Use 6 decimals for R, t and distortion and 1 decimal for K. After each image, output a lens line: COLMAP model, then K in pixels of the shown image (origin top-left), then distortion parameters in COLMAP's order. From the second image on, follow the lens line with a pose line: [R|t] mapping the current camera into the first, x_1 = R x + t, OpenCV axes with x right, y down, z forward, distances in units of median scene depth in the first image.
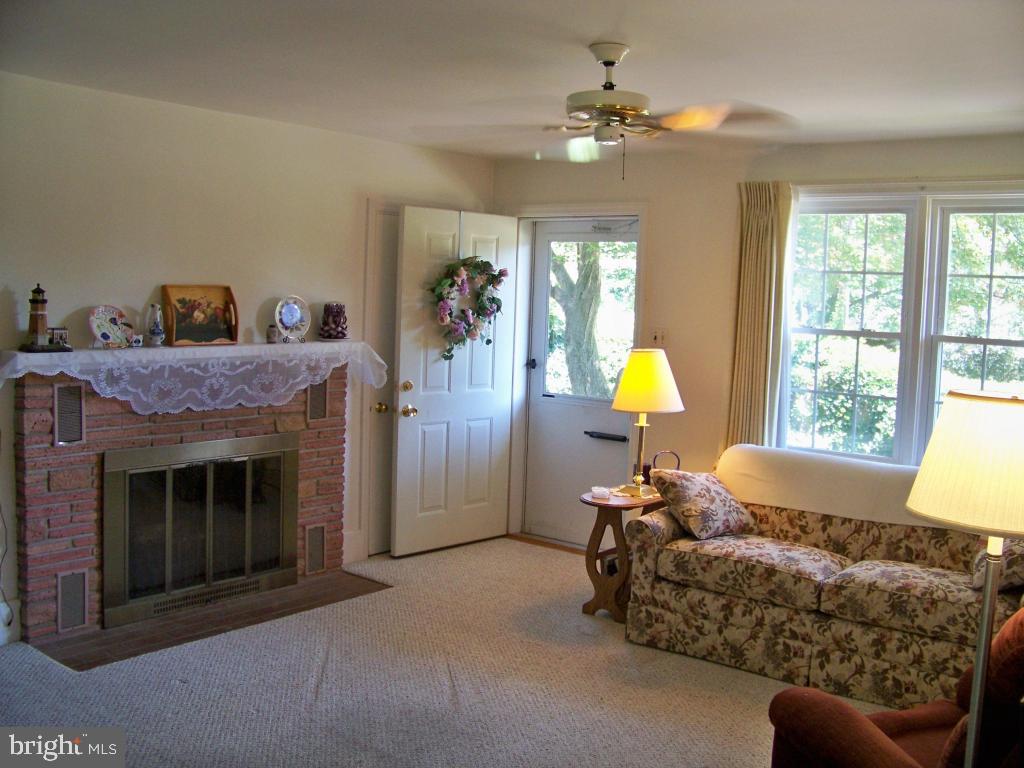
lens RADIAL K [[1003.1, 0, 512.0], [0, 1003.1, 384.0], [0, 0, 1]] dist [-0.255199, 0.308025]
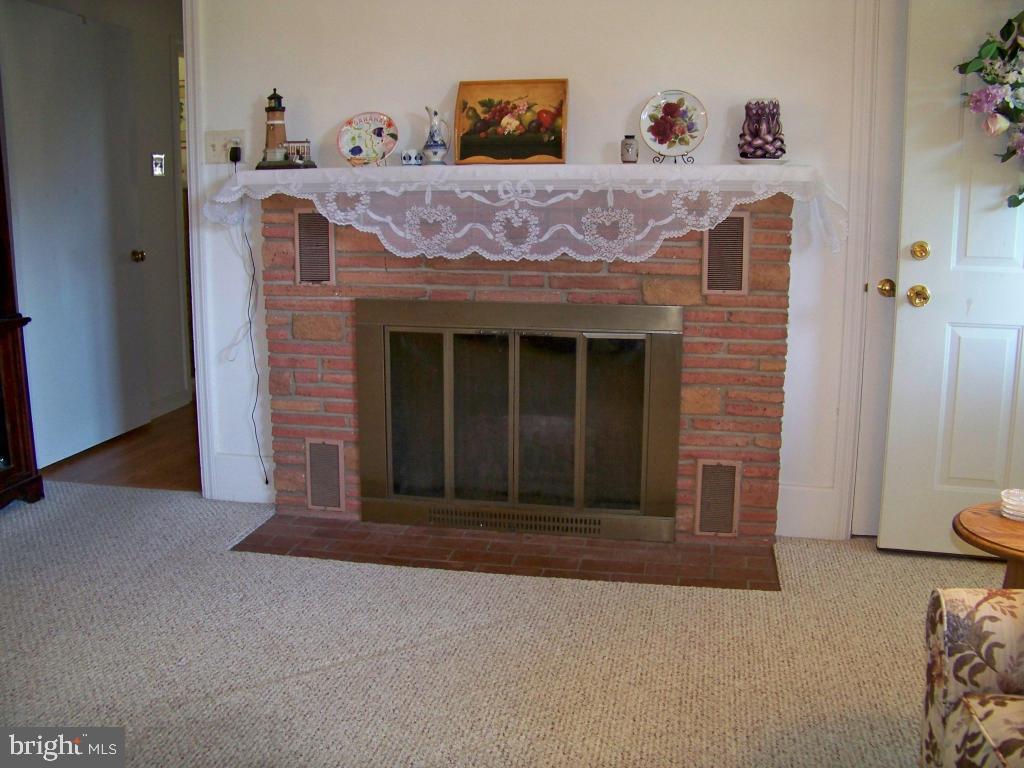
lens RADIAL K [[1003.1, 0, 512.0], [0, 1003.1, 384.0], [0, 0, 1]] dist [-0.255199, 0.308025]
pose [[0.462007, 0.132846, -0.876870, 0.326216], [-0.065750, 0.991127, 0.115513, 0.034073], [0.884436, 0.004287, 0.466643, 0.672198]]
